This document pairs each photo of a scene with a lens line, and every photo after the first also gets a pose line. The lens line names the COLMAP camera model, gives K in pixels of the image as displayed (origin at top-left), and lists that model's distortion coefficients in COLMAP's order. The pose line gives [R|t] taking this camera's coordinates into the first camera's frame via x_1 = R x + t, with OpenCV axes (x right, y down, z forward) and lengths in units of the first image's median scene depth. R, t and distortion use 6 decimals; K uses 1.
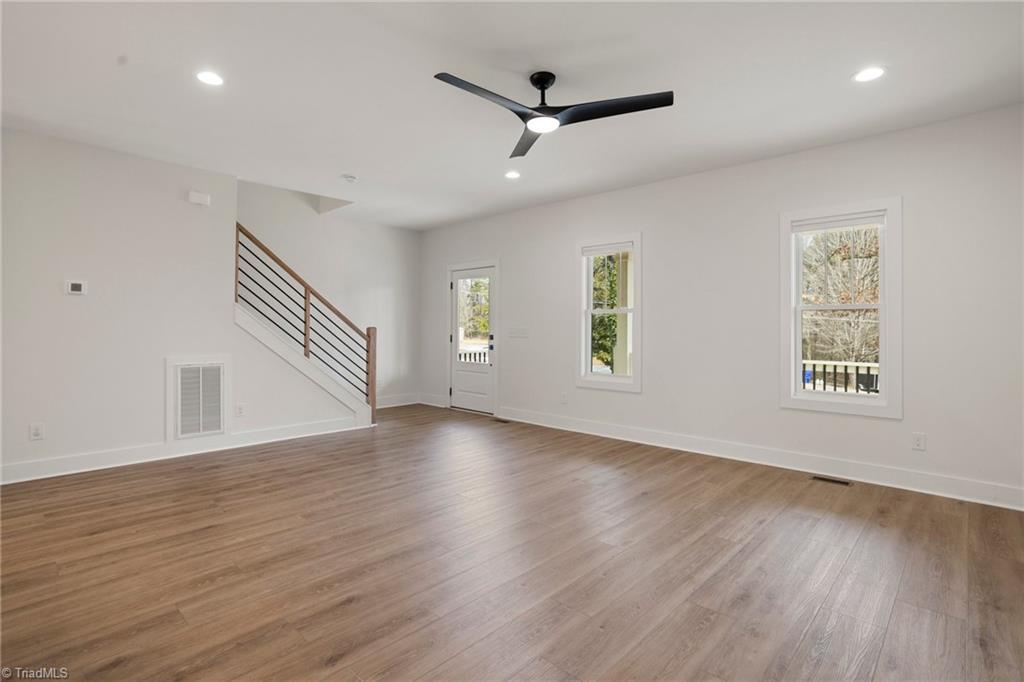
lens RADIAL K [[498.8, 0, 512.4], [0, 498.8, 330.0], [0, 0, 1]] dist [-0.028987, 0.000110]
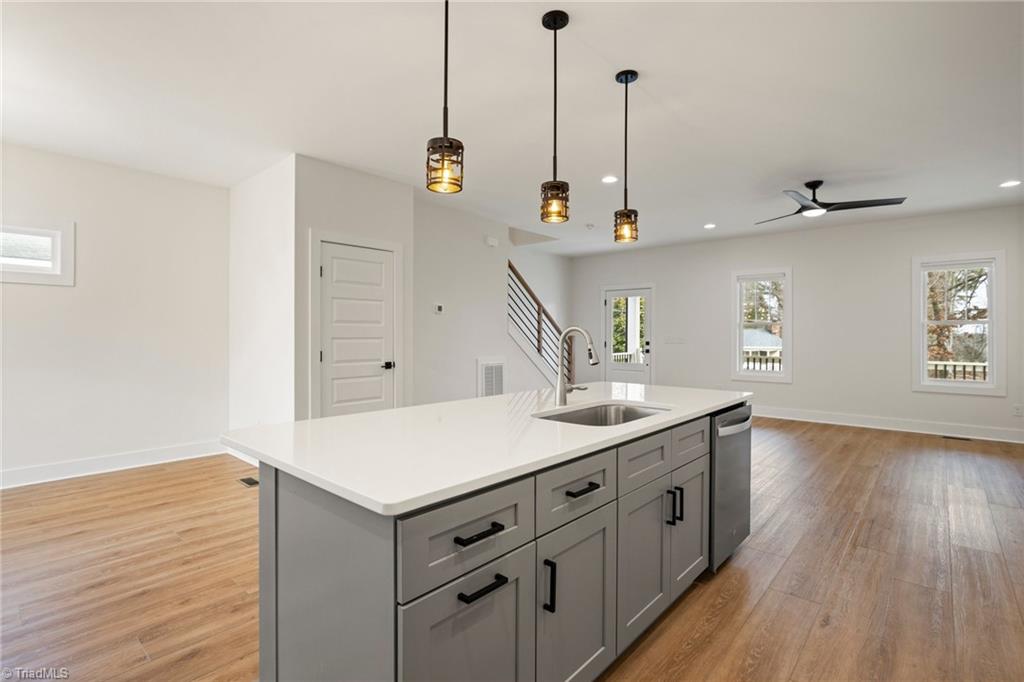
lens RADIAL K [[494.8, 0, 508.9], [0, 494.8, 350.7], [0, 0, 1]] dist [-0.001691, 0.000047]
pose [[0.999415, 0.000623, 0.034181, -0.605855], [-0.001712, 0.999492, 0.031835, -0.009571], [-0.034144, -0.031875, 0.998909, -0.360960]]
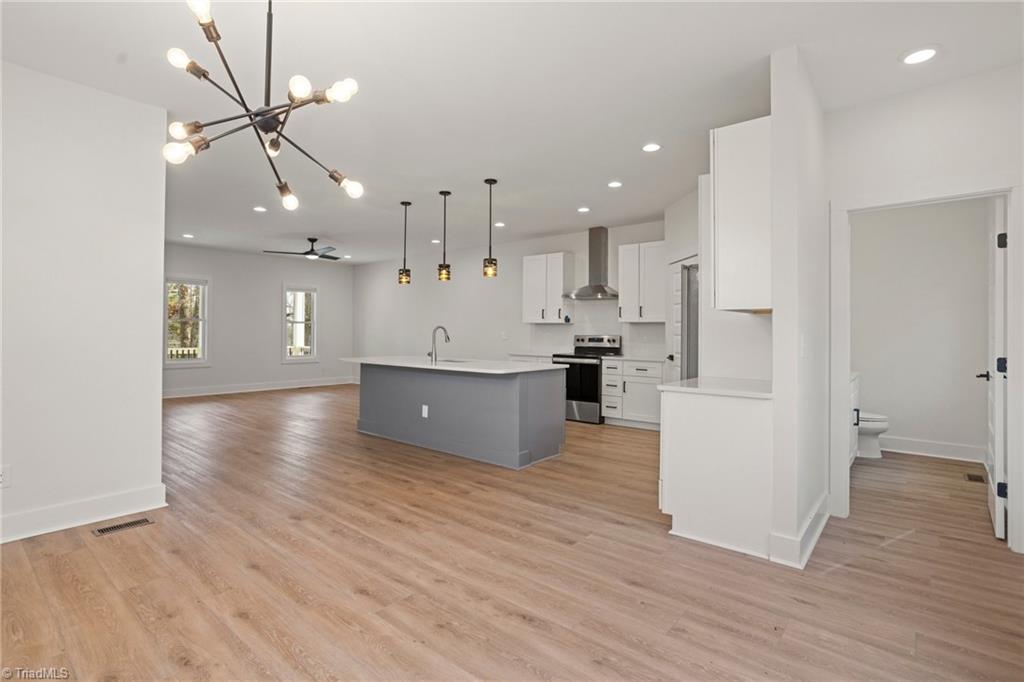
lens RADIAL K [[489.4, 0, 506.3], [0, 489.4, 328.2], [0, 0, 1]] dist [0.000891, 0.000035]
pose [[-0.057157, 0.001475, 0.998364, -1.676845], [-0.001832, 0.999997, -0.001582, -0.008128], [-0.998363, -0.001919, -0.057155, 0.047760]]
